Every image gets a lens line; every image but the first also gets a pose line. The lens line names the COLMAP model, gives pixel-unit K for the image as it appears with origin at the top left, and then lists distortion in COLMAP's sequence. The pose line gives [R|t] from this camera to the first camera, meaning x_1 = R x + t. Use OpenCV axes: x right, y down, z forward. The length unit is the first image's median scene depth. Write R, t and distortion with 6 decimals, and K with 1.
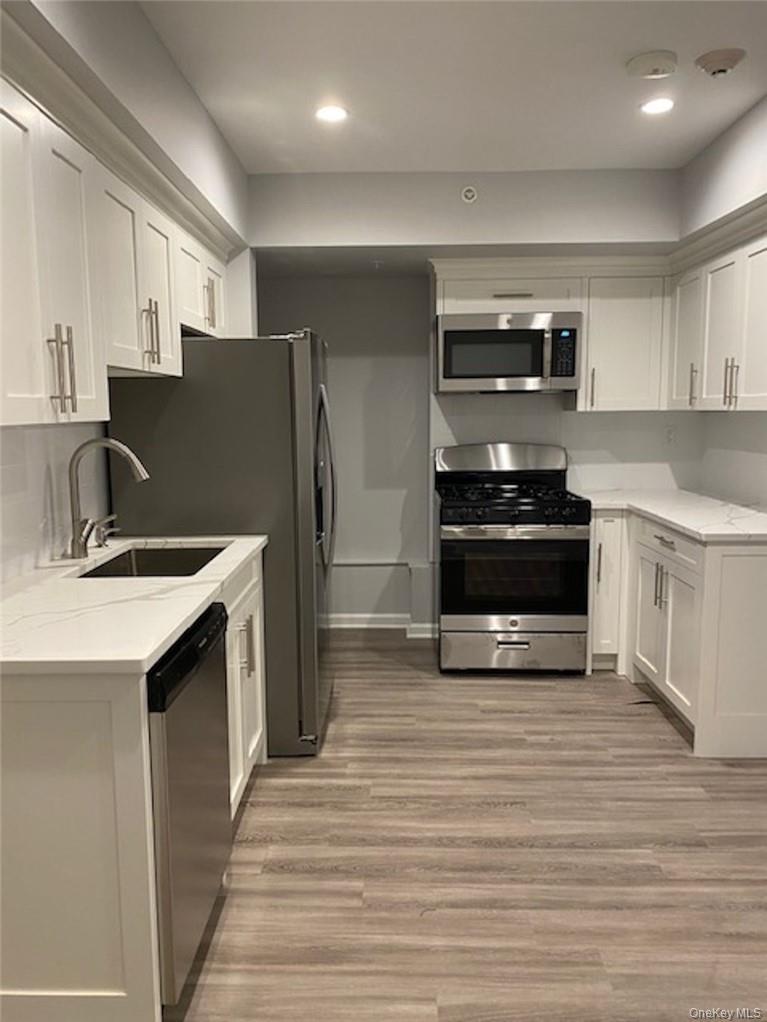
lens RADIAL K [[785.2, 0, 380.5], [0, 785.2, 510.4], [0, 0, 1]] dist [-0.006300, -0.001875]
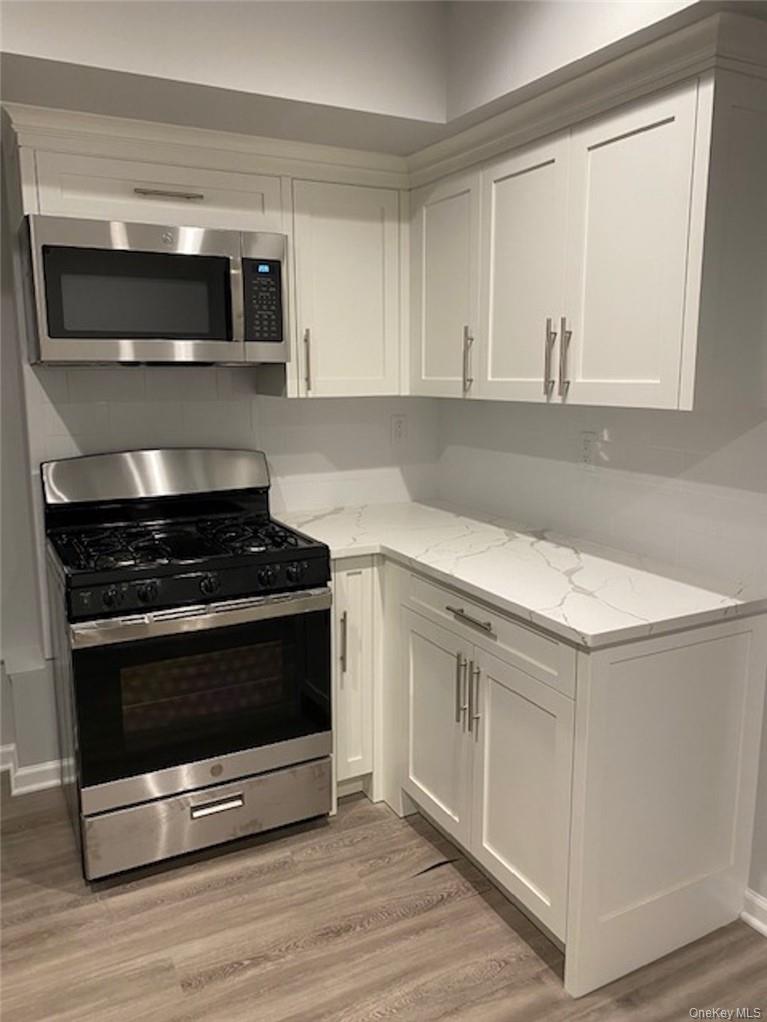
lens RADIAL K [[783.0, 0, 383.5], [0, 783.0, 511.0], [0, 0, 1]] dist [0.080546, -0.101381]
pose [[0.879824, -0.075698, 0.469232, 0.019844], [0.052200, 0.996653, 0.062906, -0.079556], [-0.472424, -0.030852, 0.880831, 0.453781]]
